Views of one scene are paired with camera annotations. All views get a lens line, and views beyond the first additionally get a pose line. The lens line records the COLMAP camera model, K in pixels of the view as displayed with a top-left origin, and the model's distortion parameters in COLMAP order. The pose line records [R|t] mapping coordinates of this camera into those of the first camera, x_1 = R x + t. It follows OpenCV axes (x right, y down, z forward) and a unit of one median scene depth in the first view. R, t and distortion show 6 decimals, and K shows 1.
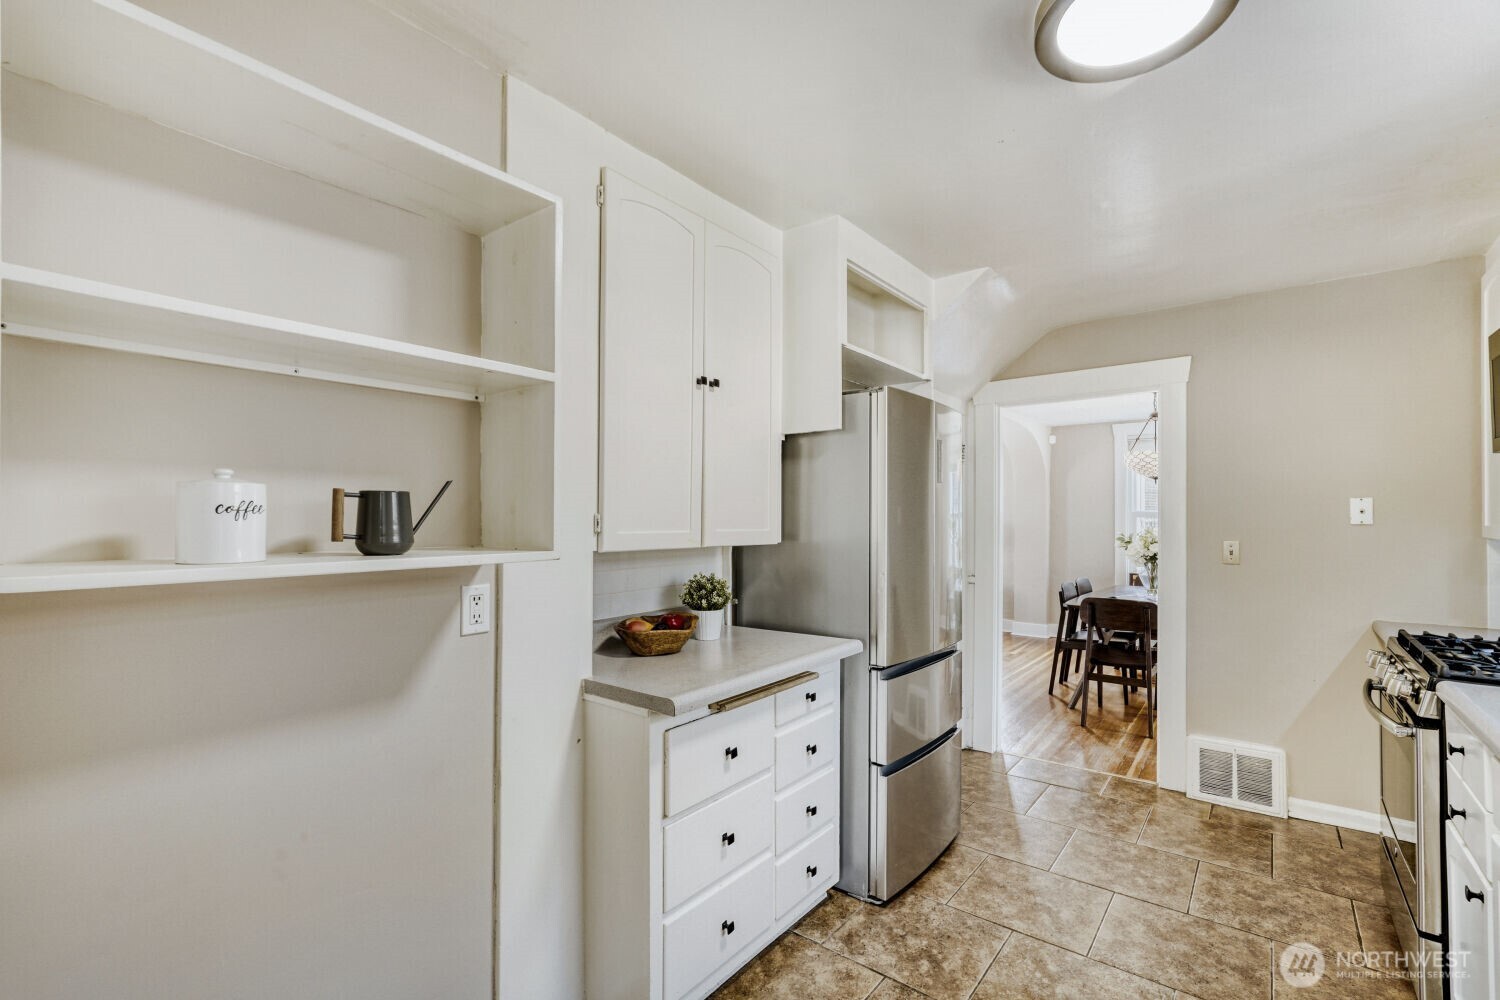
lens RADIAL K [[665.4, 0, 760.5], [0, 665.4, 507.4], [0, 0, 1]] dist [-0.018161, 0.005947]
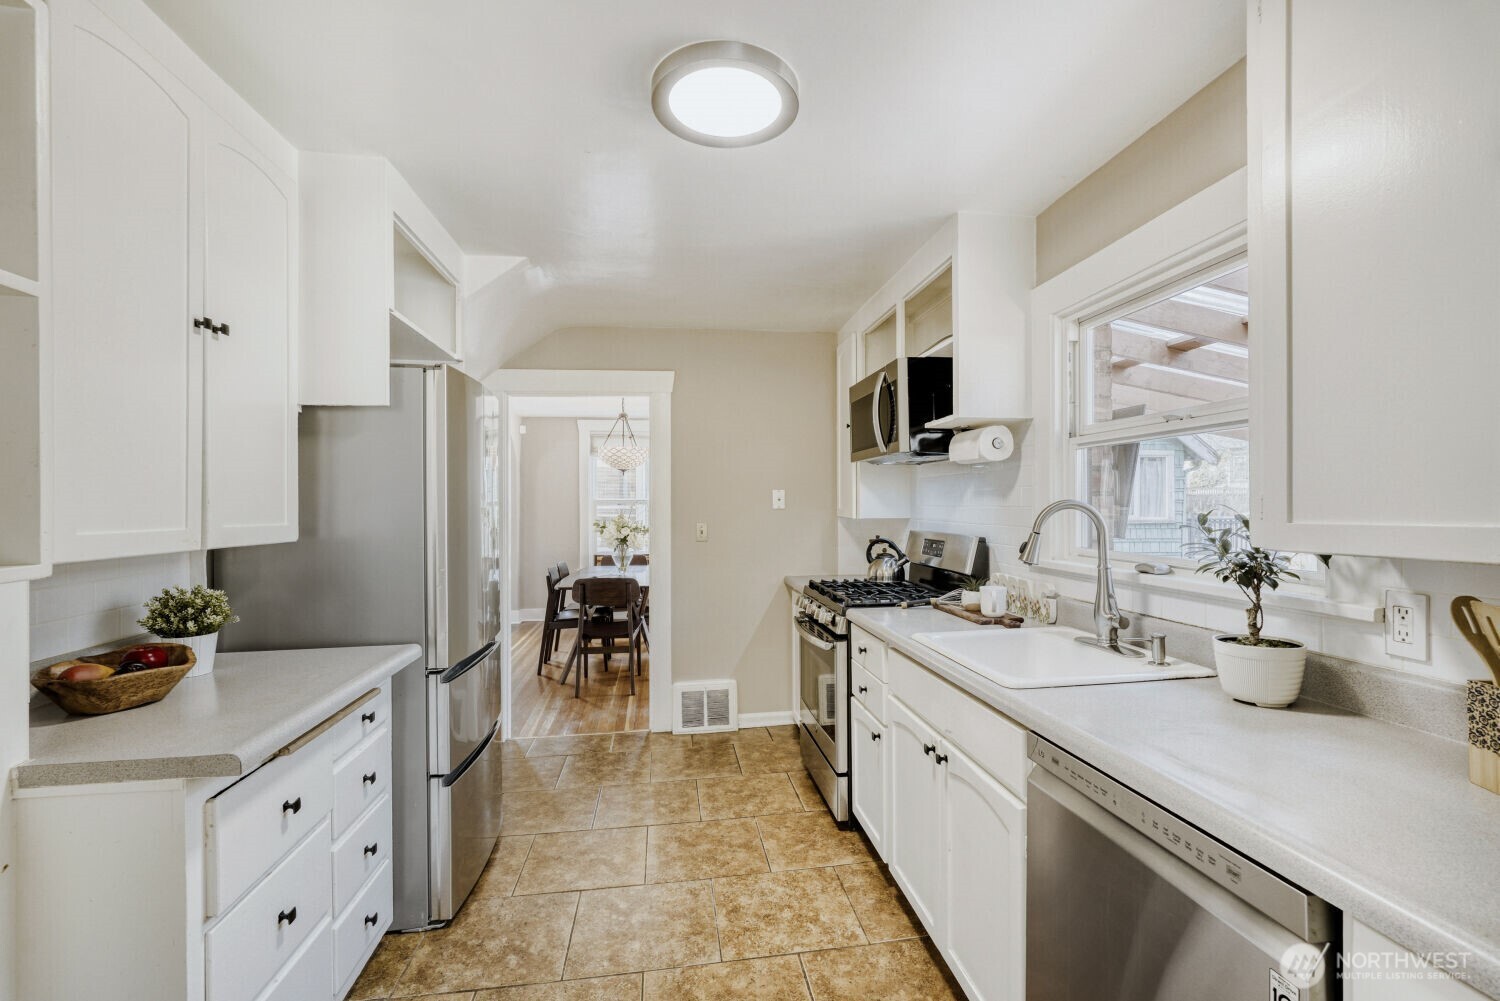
lens RADIAL K [[665.4, 0, 779.6], [0, 665.4, 502.8], [0, 0, 1]] dist [-0.018161, 0.005947]
pose [[0.685188, -0.004778, 0.728351, -0.162022], [-0.003314, 0.999948, 0.009677, -0.000985], [-0.728359, -0.009044, 0.685136, 0.032506]]
